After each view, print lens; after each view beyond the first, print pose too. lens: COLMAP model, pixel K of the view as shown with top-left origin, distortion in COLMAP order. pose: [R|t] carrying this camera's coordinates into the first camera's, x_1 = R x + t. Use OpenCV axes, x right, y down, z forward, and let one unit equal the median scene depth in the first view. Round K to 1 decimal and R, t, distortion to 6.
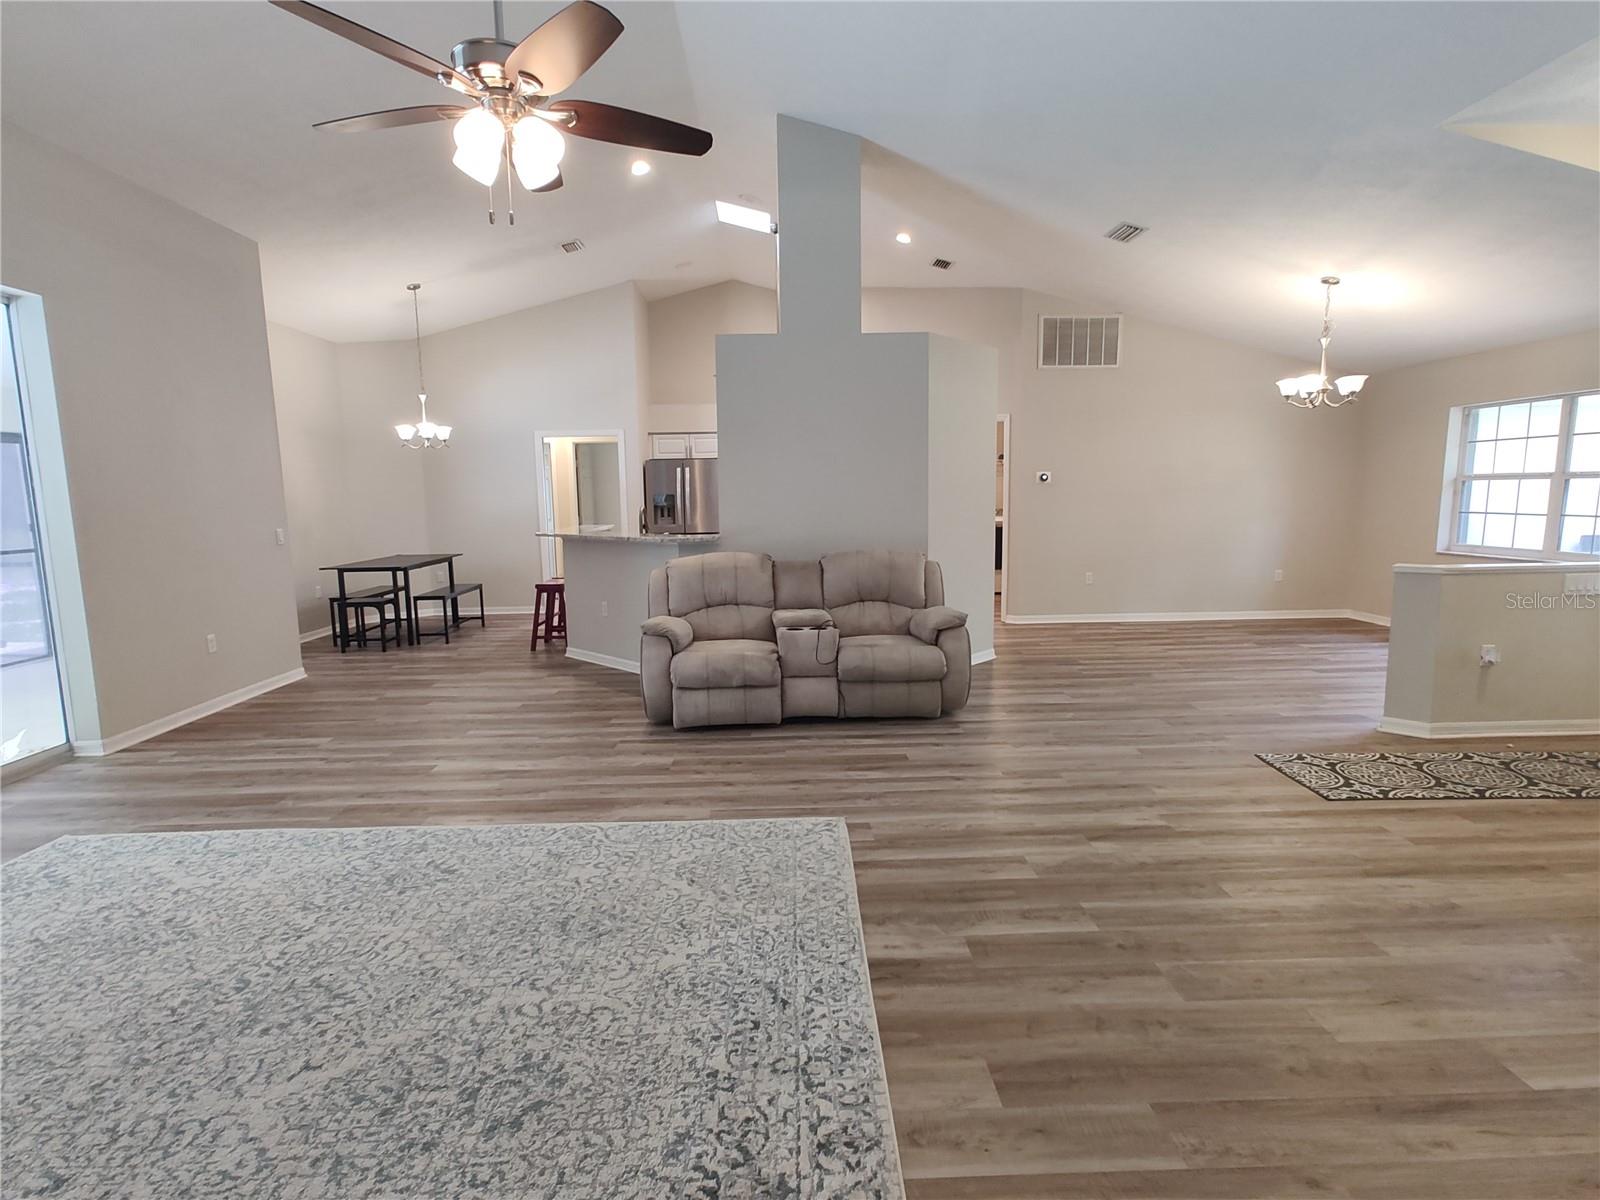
lens RADIAL K [[820.0, 0, 802.4], [0, 820.0, 600.9], [0, 0, 1]] dist [-0.006570, 0.010560]
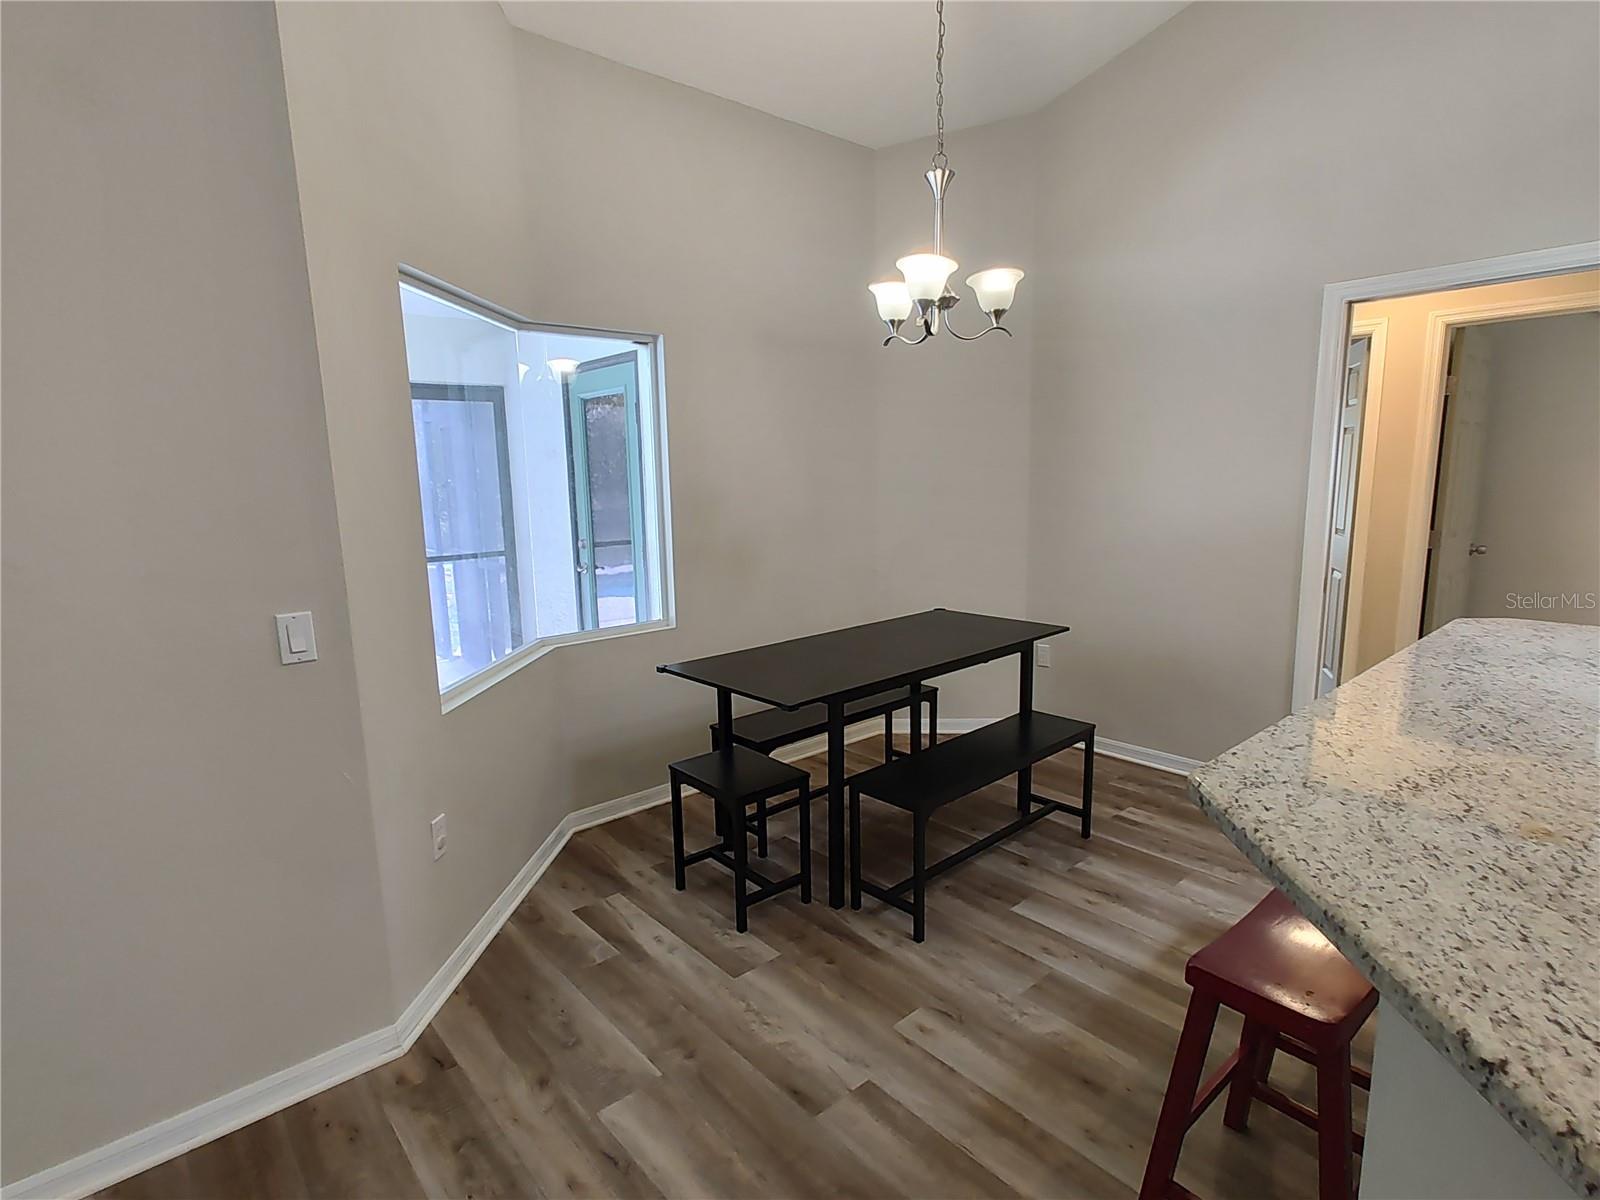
lens RADIAL K [[820.0, 0, 802.7], [0, 820.0, 599.3], [0, 0, 1]] dist [-0.006570, 0.010560]
pose [[0.634133, 0.123270, -0.763334, -0.186977], [-0.094153, 0.992174, 0.082008, -0.086511], [0.767470, 0.019867, 0.640777, 0.613530]]
